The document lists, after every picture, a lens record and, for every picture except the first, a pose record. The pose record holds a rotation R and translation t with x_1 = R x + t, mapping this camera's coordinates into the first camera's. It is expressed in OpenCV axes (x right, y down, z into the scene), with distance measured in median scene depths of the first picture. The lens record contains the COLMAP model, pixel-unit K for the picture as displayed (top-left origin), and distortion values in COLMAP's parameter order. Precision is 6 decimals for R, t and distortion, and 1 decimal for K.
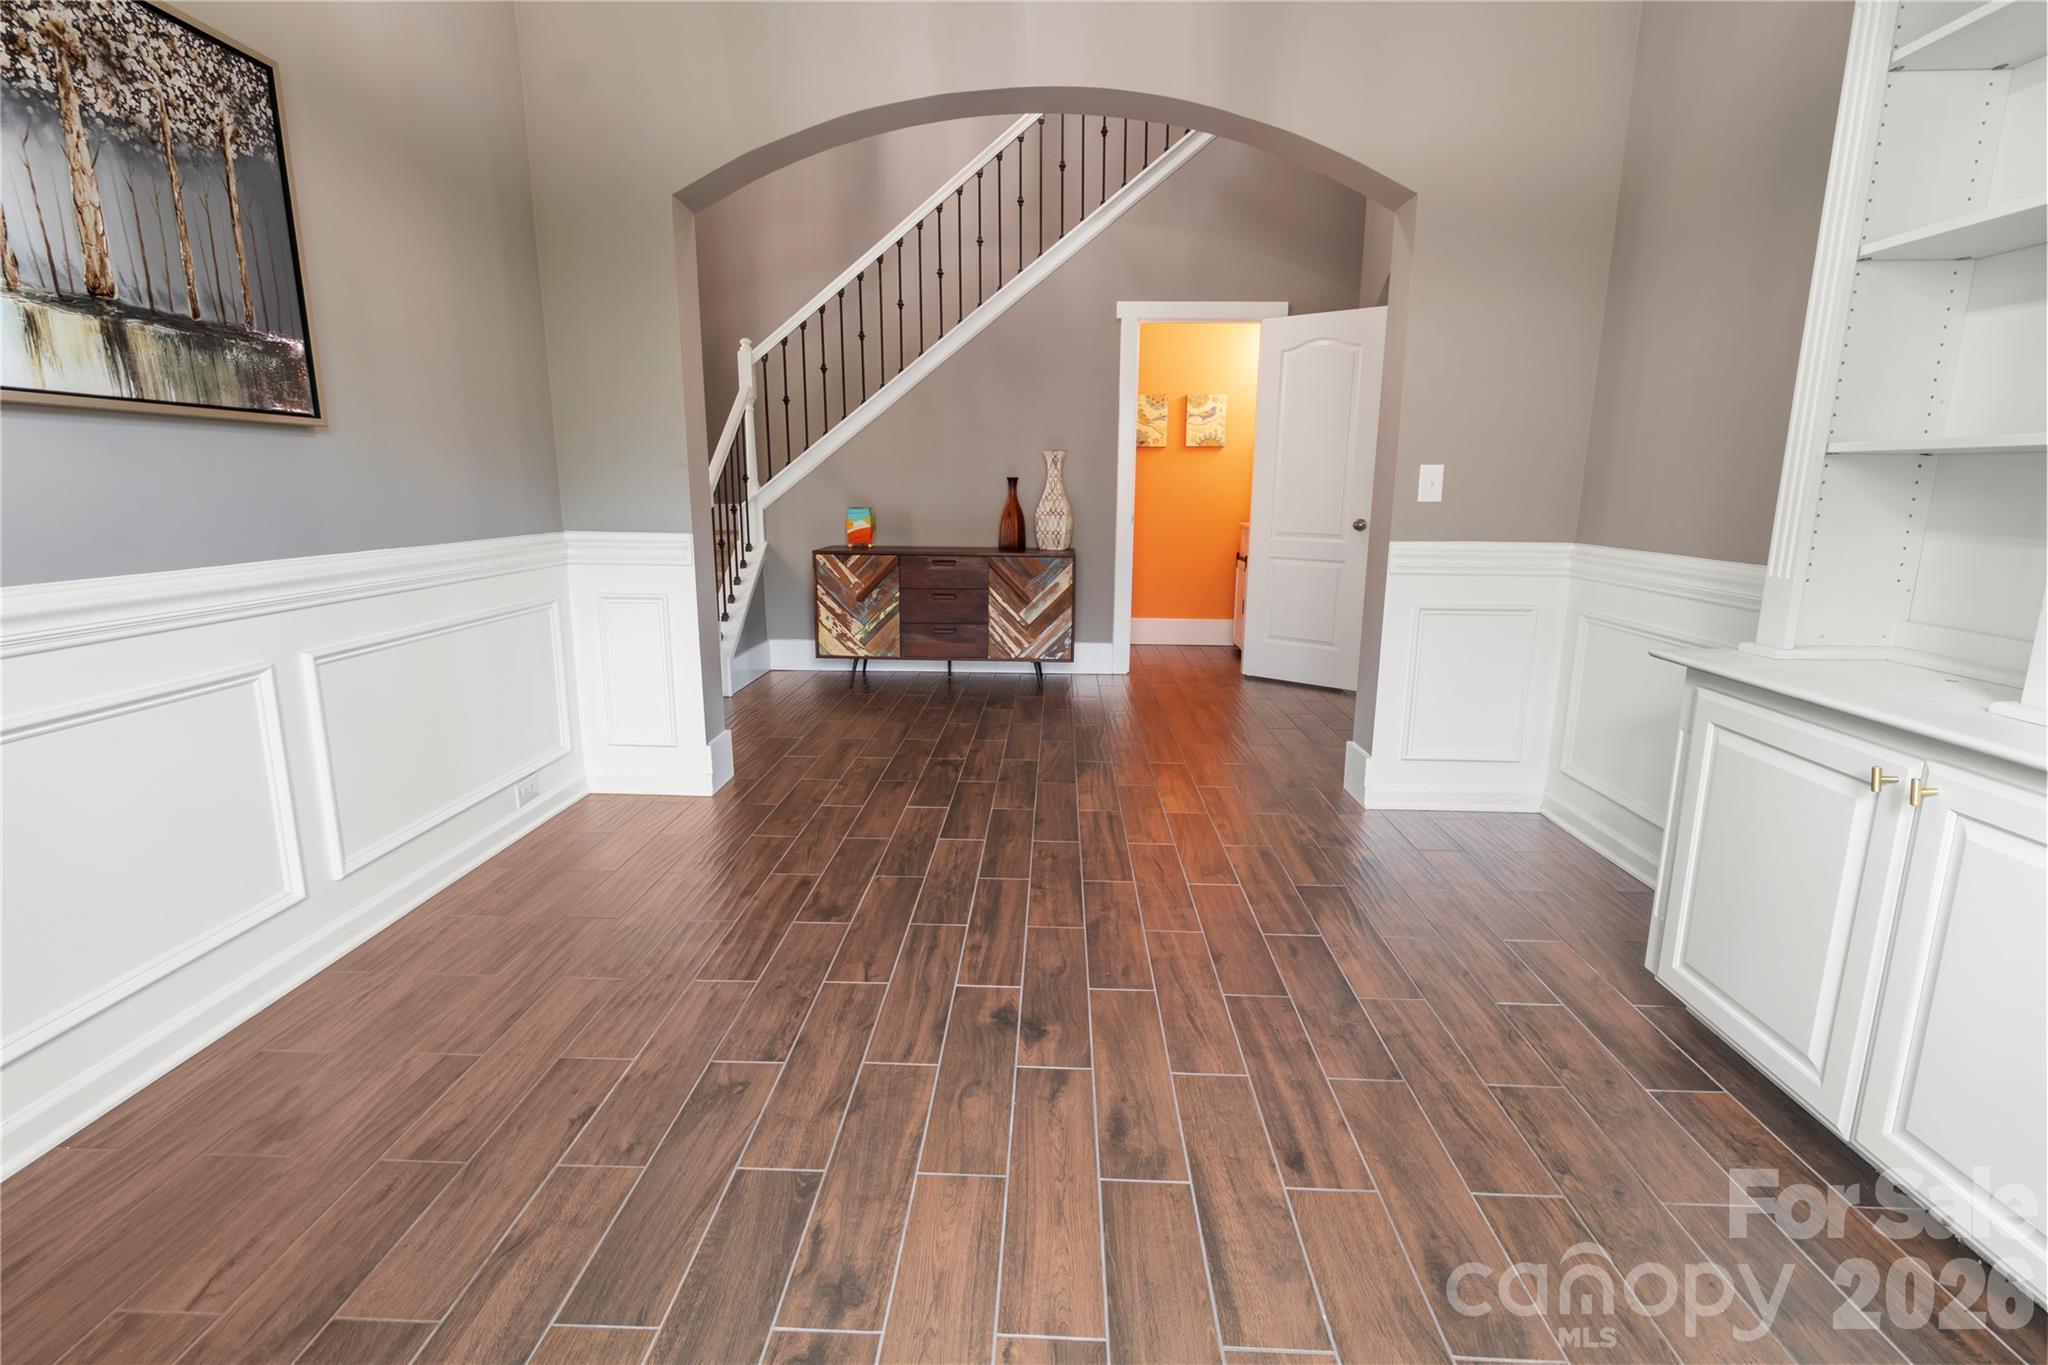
lens RADIAL K [[948.5, 0, 1024.0], [0, 948.5, 682.5], [0, 0, 1]] dist [0.007525, 0.000630]
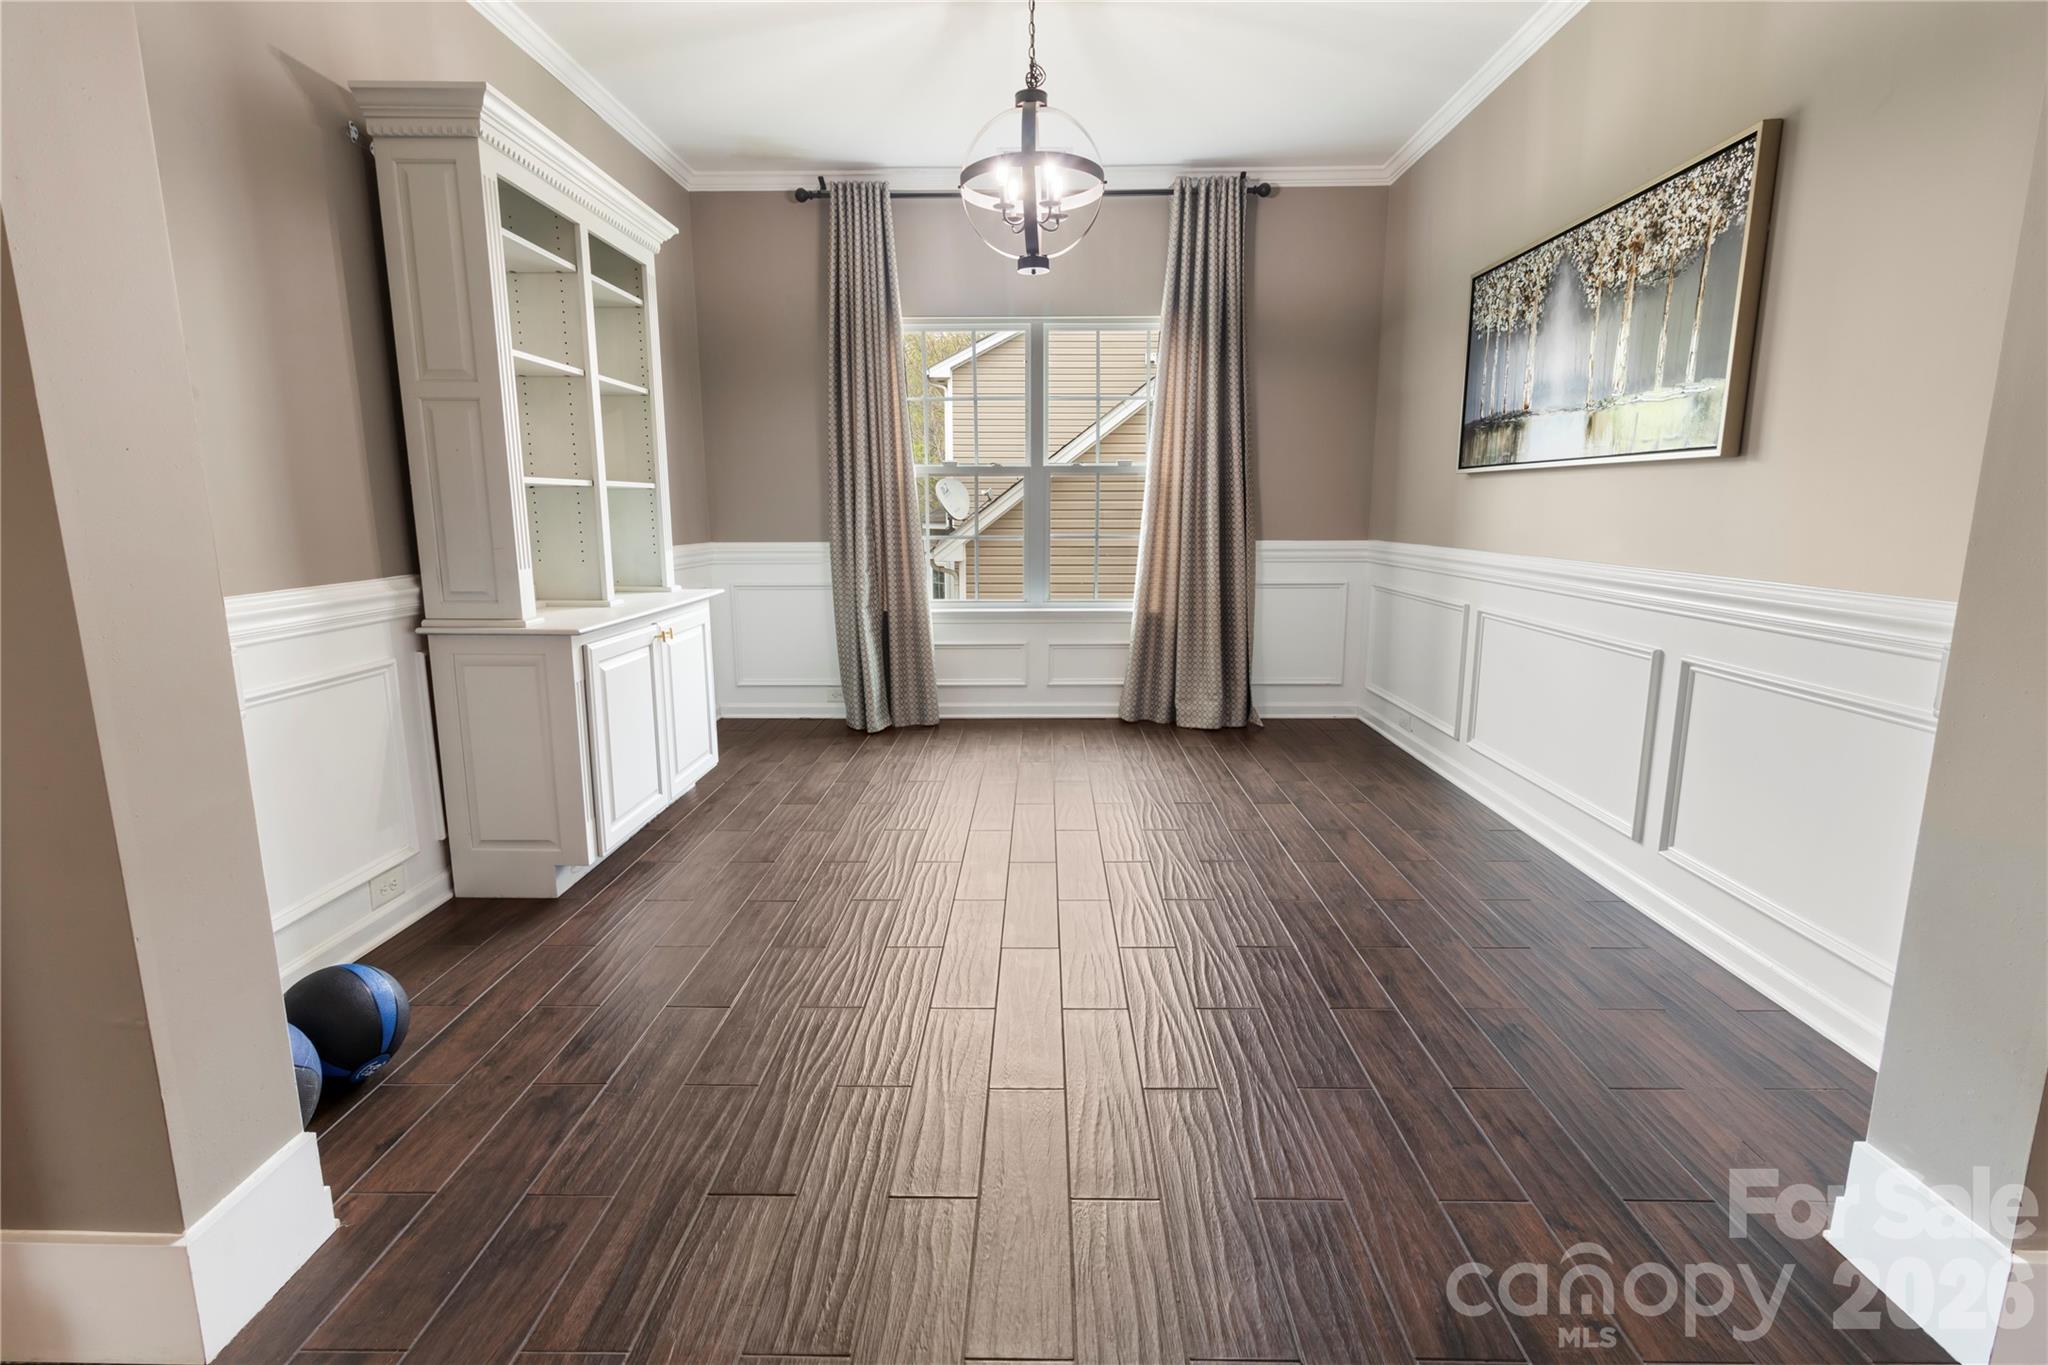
lens RADIAL K [[973.6, 0, 1024.0], [0, 973.6, 682.5], [0, 0, 1]] dist [0.000922, -0.000123]
pose [[-0.999852, 0.001362, -0.017121, 0.076080], [-0.005279, 0.924244, 0.381766, -0.531564], [0.016344, 0.381800, -0.924101, 2.488920]]
